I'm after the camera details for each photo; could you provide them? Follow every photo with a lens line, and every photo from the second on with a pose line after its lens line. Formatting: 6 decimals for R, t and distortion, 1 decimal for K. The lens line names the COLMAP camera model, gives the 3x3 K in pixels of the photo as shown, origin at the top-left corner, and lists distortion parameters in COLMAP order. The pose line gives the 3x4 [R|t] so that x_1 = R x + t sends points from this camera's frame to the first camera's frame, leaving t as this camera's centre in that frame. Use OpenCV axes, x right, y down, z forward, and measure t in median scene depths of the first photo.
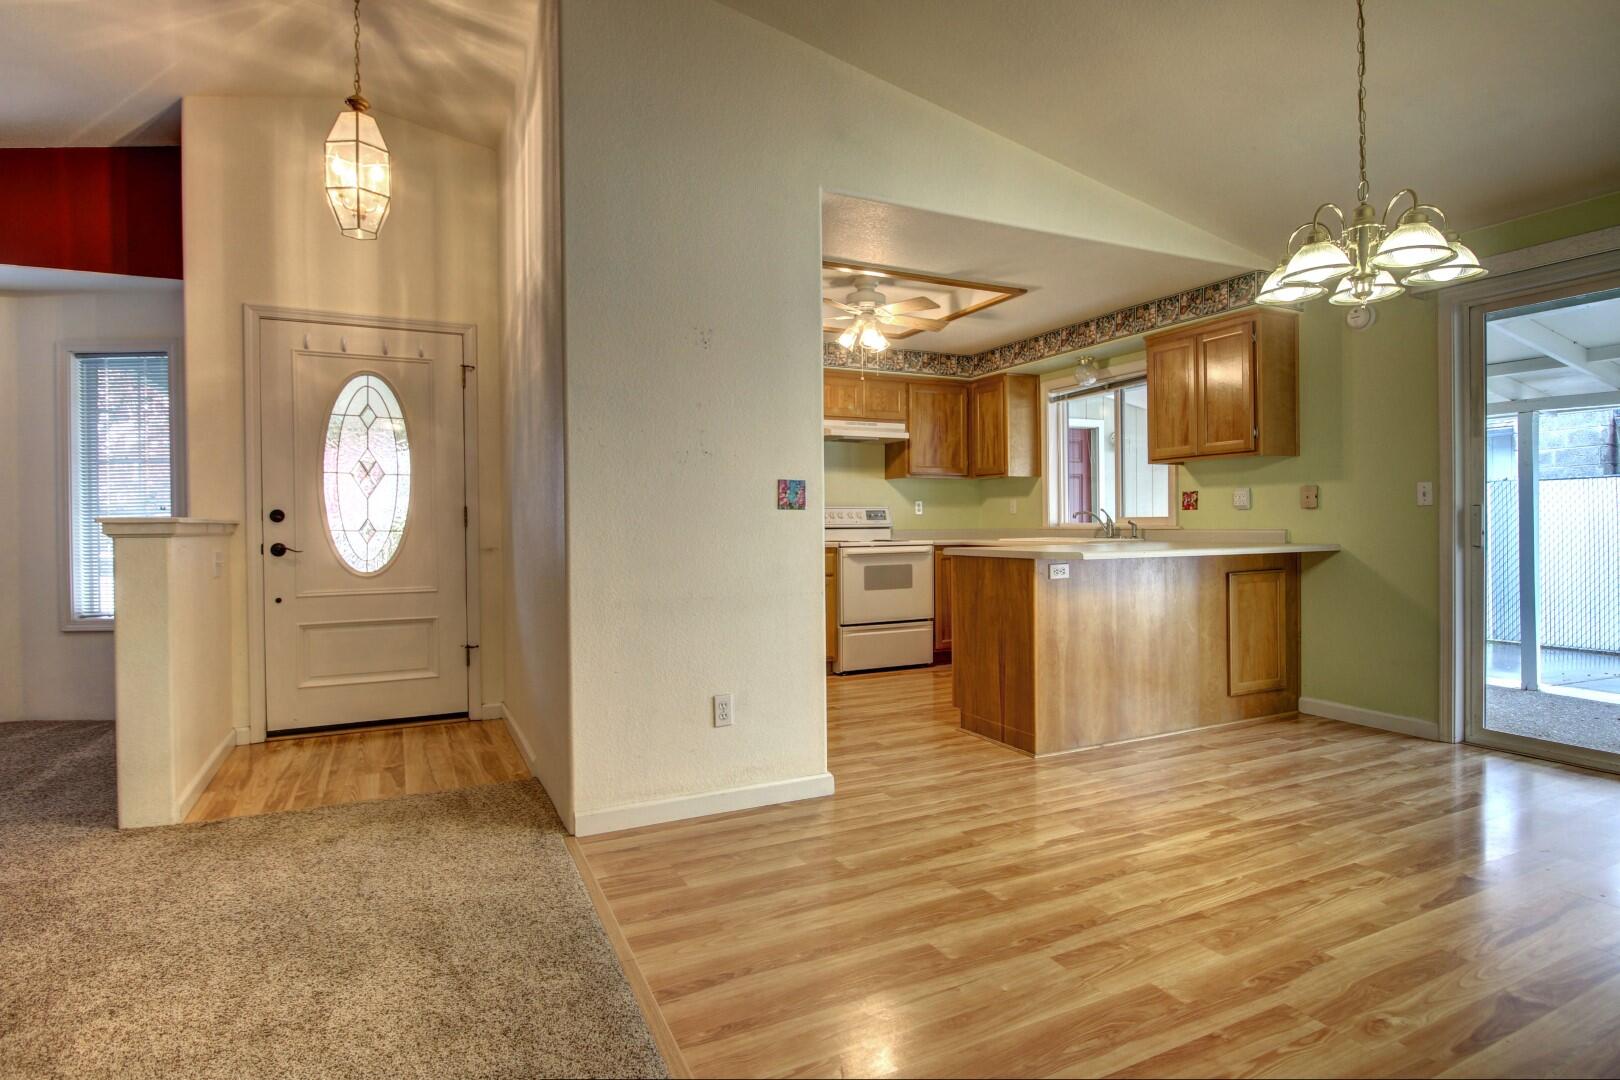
lens RADIAL K [[842.9, 0, 811.4], [0, 842.9, 532.8], [0, 0, 1]] dist [0.001311, -0.012972]
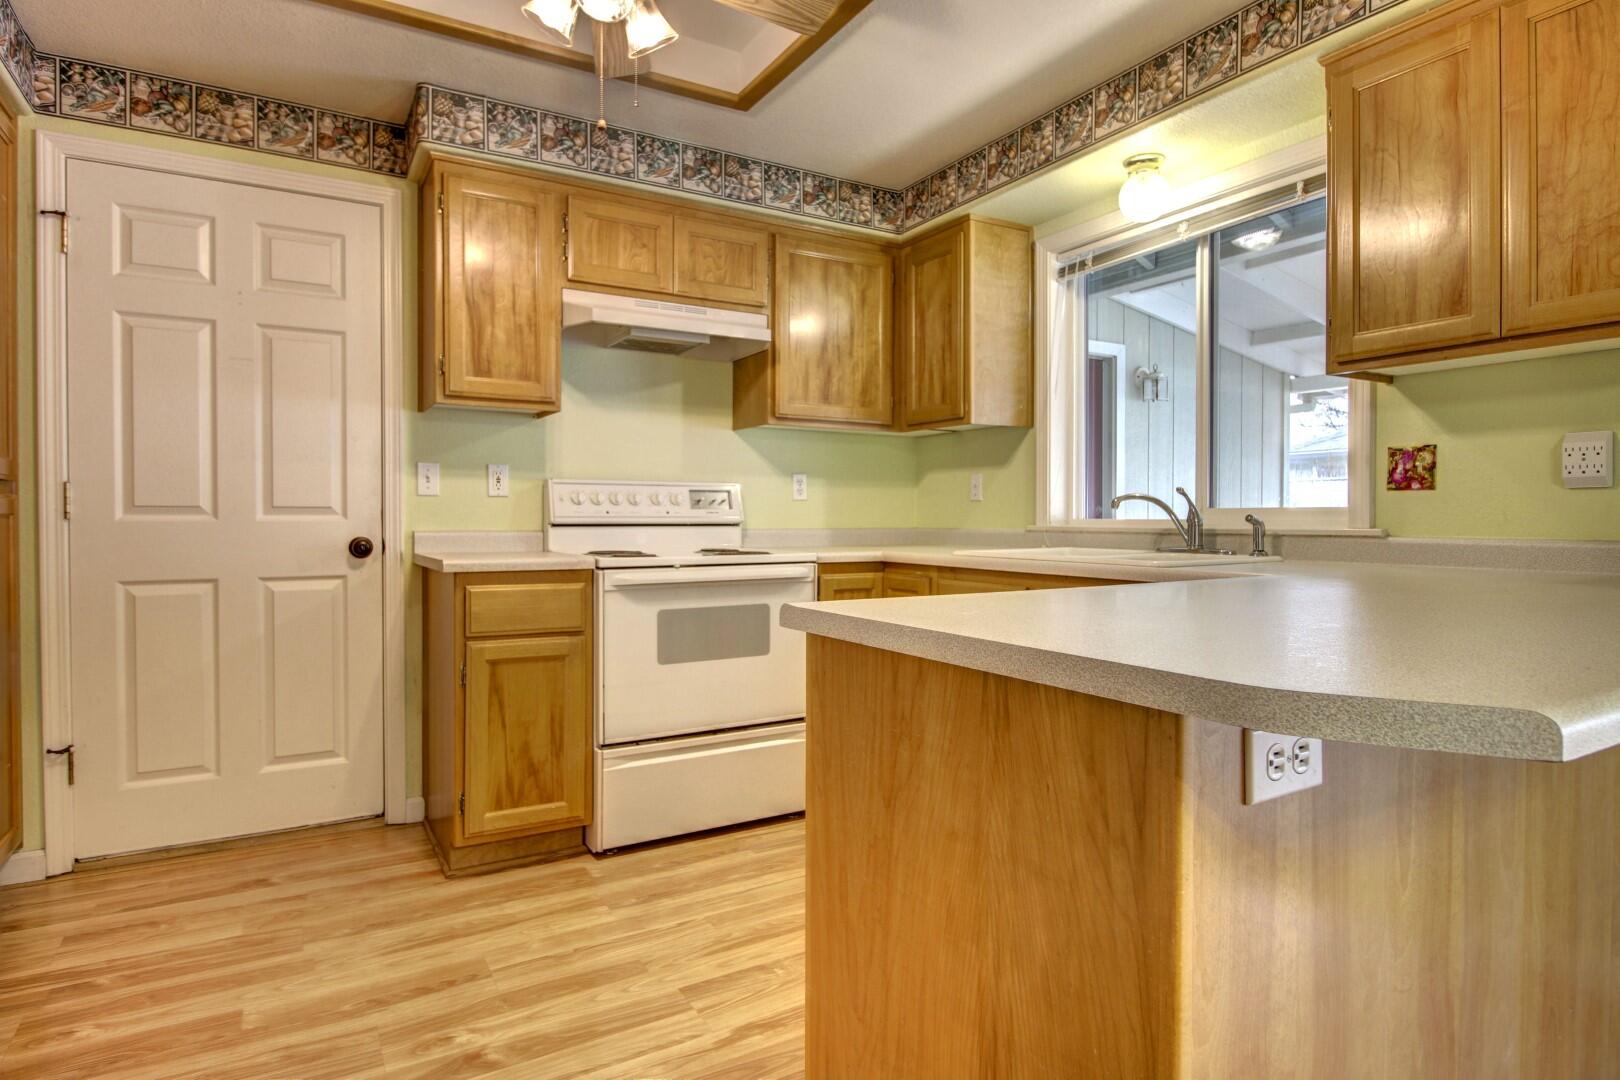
lens RADIAL K [[889.2, 0, 816.6], [0, 889.2, 531.0], [0, 0, 1]] dist [0.008418, -0.013886]
pose [[0.996460, 0.008869, 0.083599, 0.154497], [-0.009262, 0.999948, 0.004315, -0.008222], [-0.083557, -0.005074, 0.996490, 0.752843]]
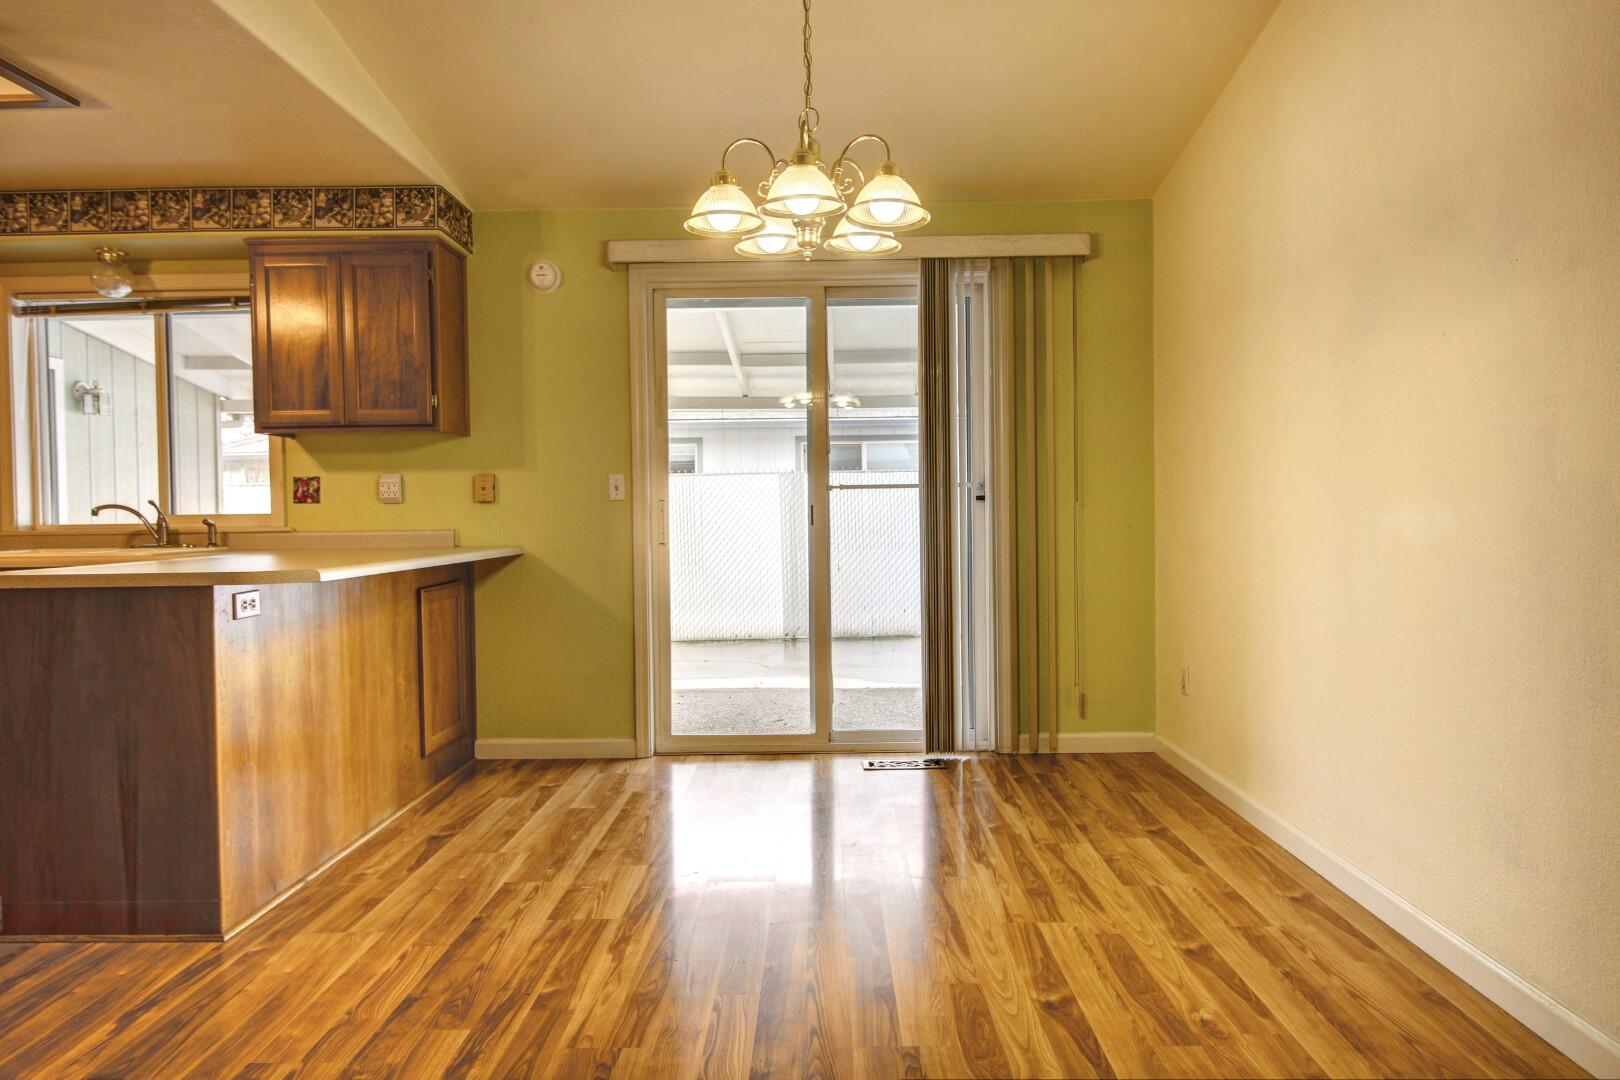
lens RADIAL K [[1021.6, 0, 816.2], [0, 1021.6, 532.1], [0, 0, 1]] dist [0.000870, -0.001302]
pose [[0.448218, -0.013434, 0.893824, -0.150253], [0.018459, 0.999813, 0.005770, -0.000892], [-0.893734, 0.013913, 0.448382, 0.315104]]
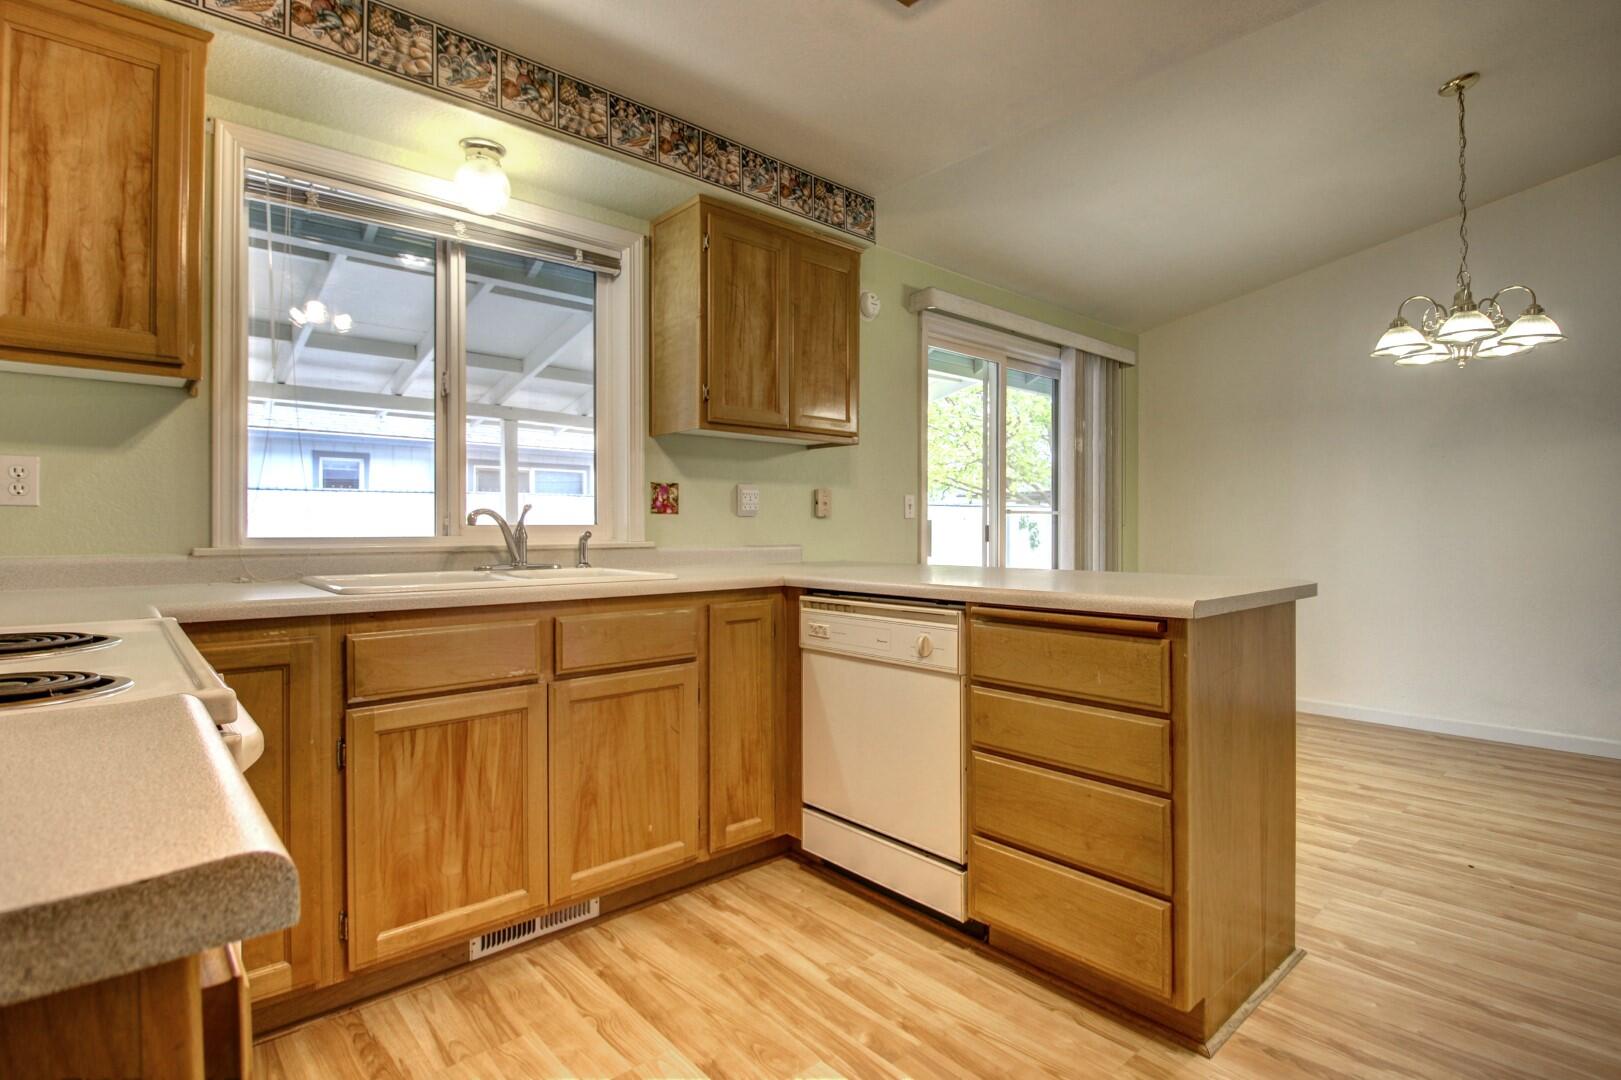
lens RADIAL K [[794.1, 0, 814.7], [0, 794.1, 529.3], [0, 0, 1]] dist [-0.002047, -0.000697]
pose [[-0.276491, 0.009754, 0.960967, -0.143950], [0.014945, 0.999871, -0.005849, -0.015238], [-0.960900, 0.012745, -0.276601, 1.351675]]
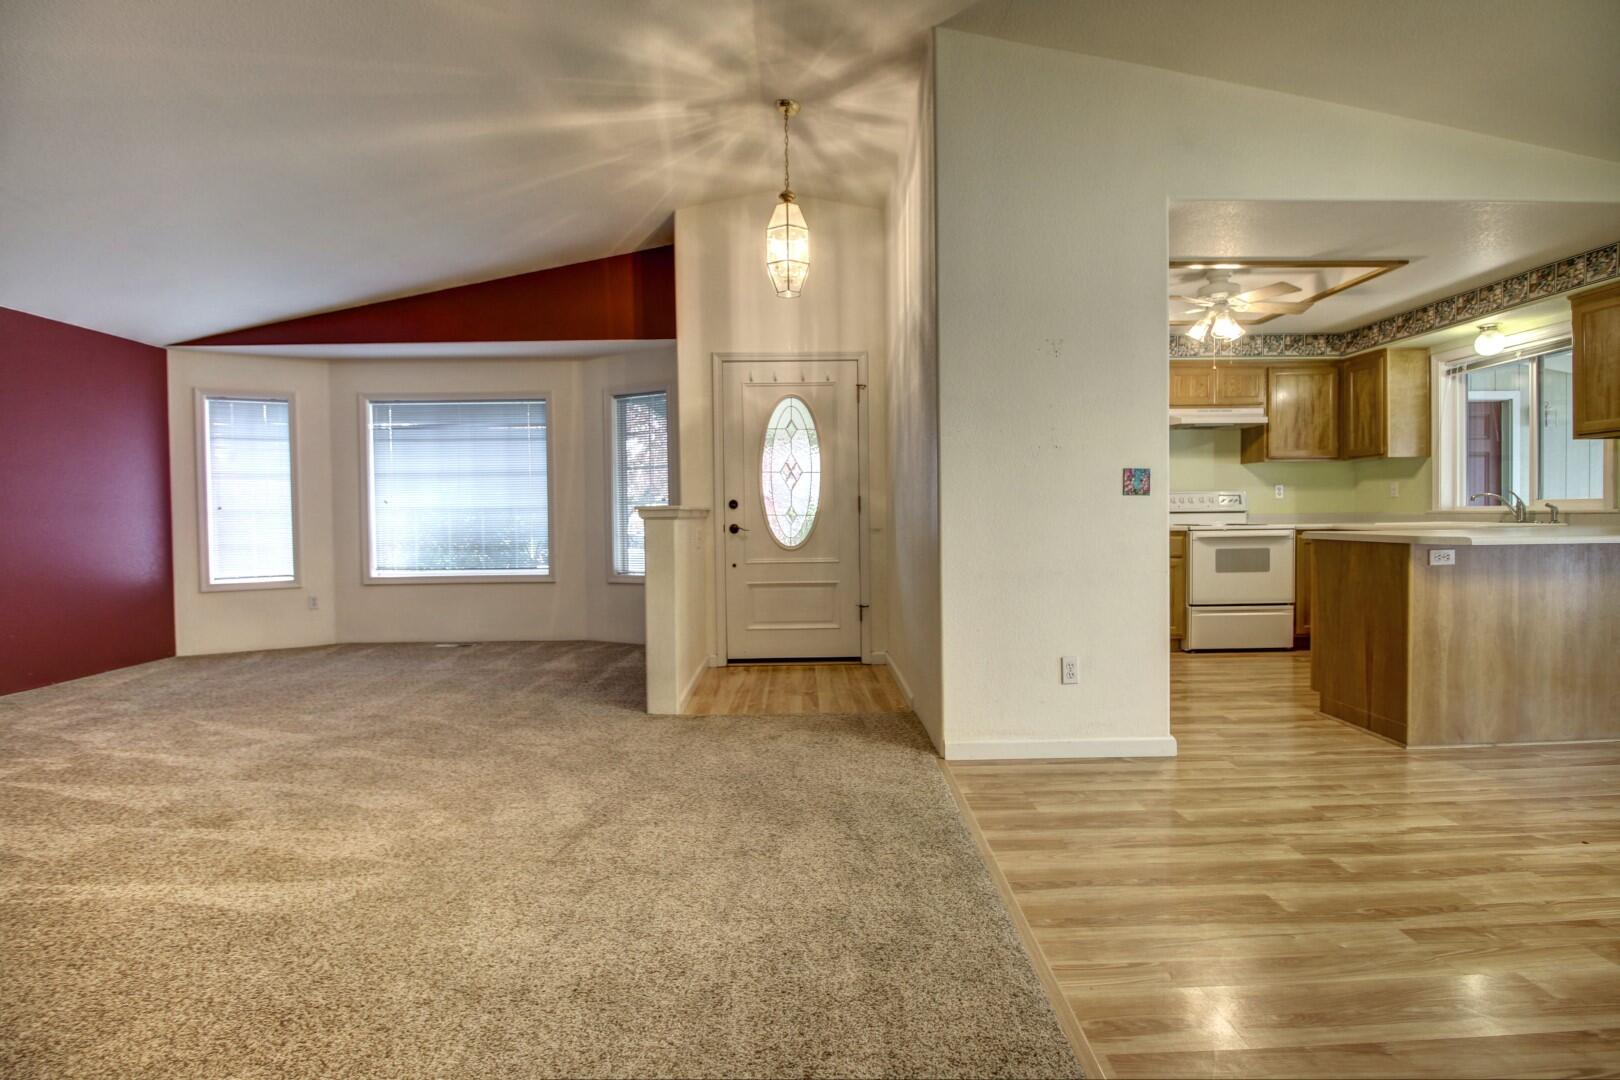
lens RADIAL K [[752.2, 0, 816.8], [0, 752.2, 532.7], [0, 0, 1]] dist [0.001417, -0.013021]
pose [[0.907479, 0.008632, -0.420008, 0.008240], [-0.000159, 0.999796, 0.020205, 0.001270], [0.420097, -0.018269, 0.907295, -0.056380]]
